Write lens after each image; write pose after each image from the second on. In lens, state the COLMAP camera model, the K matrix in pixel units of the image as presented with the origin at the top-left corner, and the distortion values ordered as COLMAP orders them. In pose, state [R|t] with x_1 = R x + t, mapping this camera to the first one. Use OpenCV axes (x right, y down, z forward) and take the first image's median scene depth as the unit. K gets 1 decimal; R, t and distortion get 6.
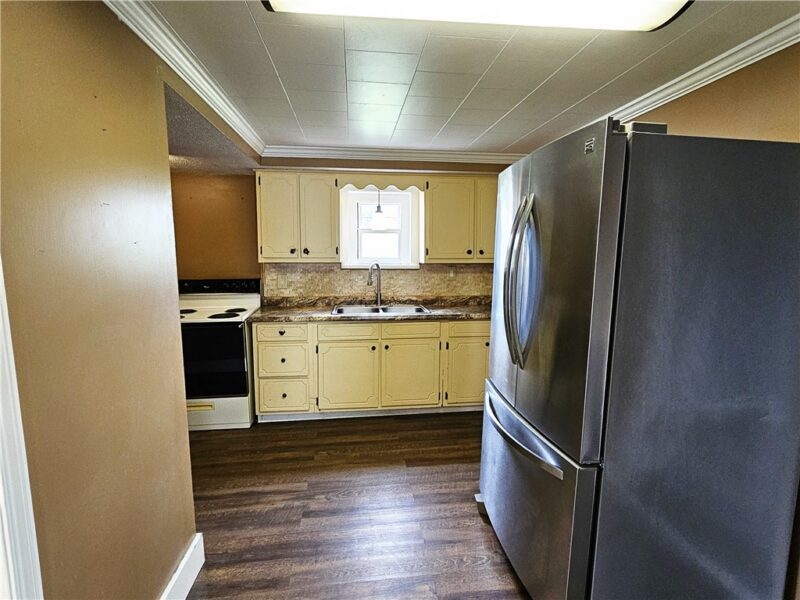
lens RADIAL K [[412.3, 0, 403.1], [0, 412.3, 295.5], [0, 0, 1]] dist [0.000184, -0.000283]
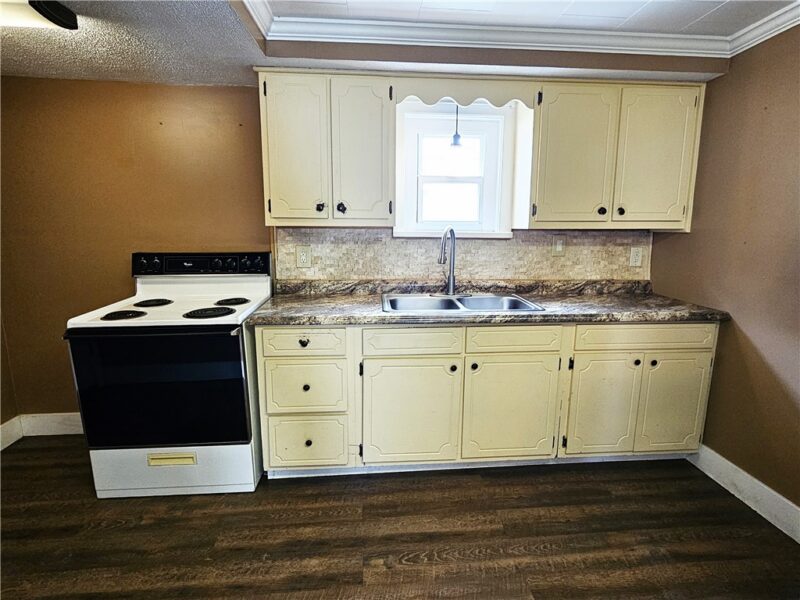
lens RADIAL K [[412.3, 0, 403.1], [0, 412.3, 295.5], [0, 0, 1]] dist [0.000184, -0.000283]
pose [[0.998969, 0.010534, -0.044162, -0.113145], [-0.007708, 0.997941, 0.063677, -0.016042], [0.044741, -0.063271, 0.996993, 0.375967]]
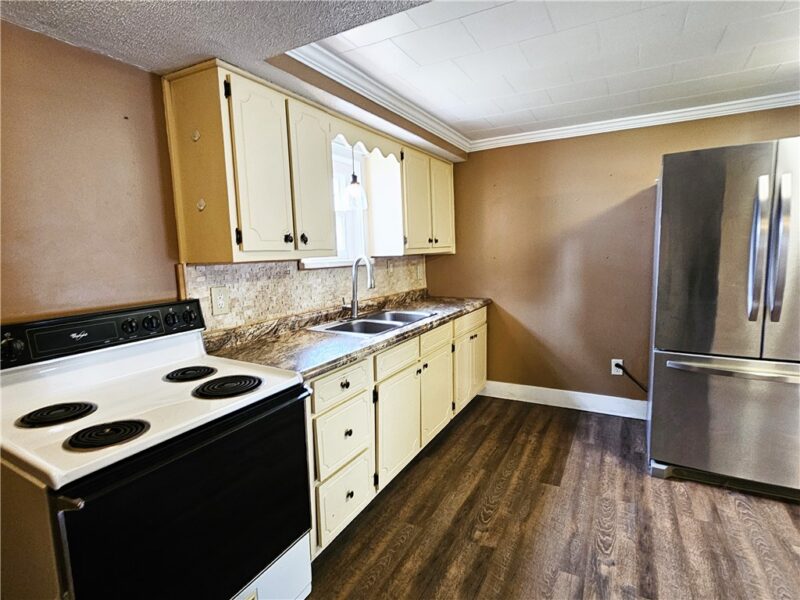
lens RADIAL K [[414.7, 0, 402.7], [0, 414.7, 297.7], [0, 0, 1]] dist [0.002023, 0.000460]
pose [[0.584672, -0.115248, 0.803042, -0.620814], [0.121762, 0.991112, 0.053587, -0.040082], [-0.802080, 0.066450, 0.593508, 0.548994]]
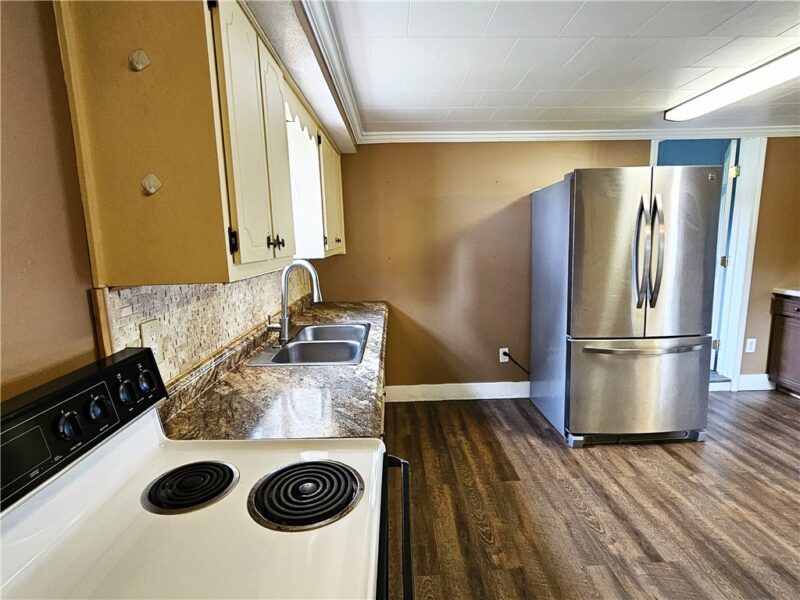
lens RADIAL K [[412.3, 0, 403.1], [0, 412.3, 295.5], [0, 0, 1]] dist [0.000184, -0.000283]
pose [[0.094410, -0.145249, 0.984881, -0.624643], [0.134562, 0.982082, 0.131937, -0.091810], [-0.986397, 0.120071, 0.112263, 0.832378]]
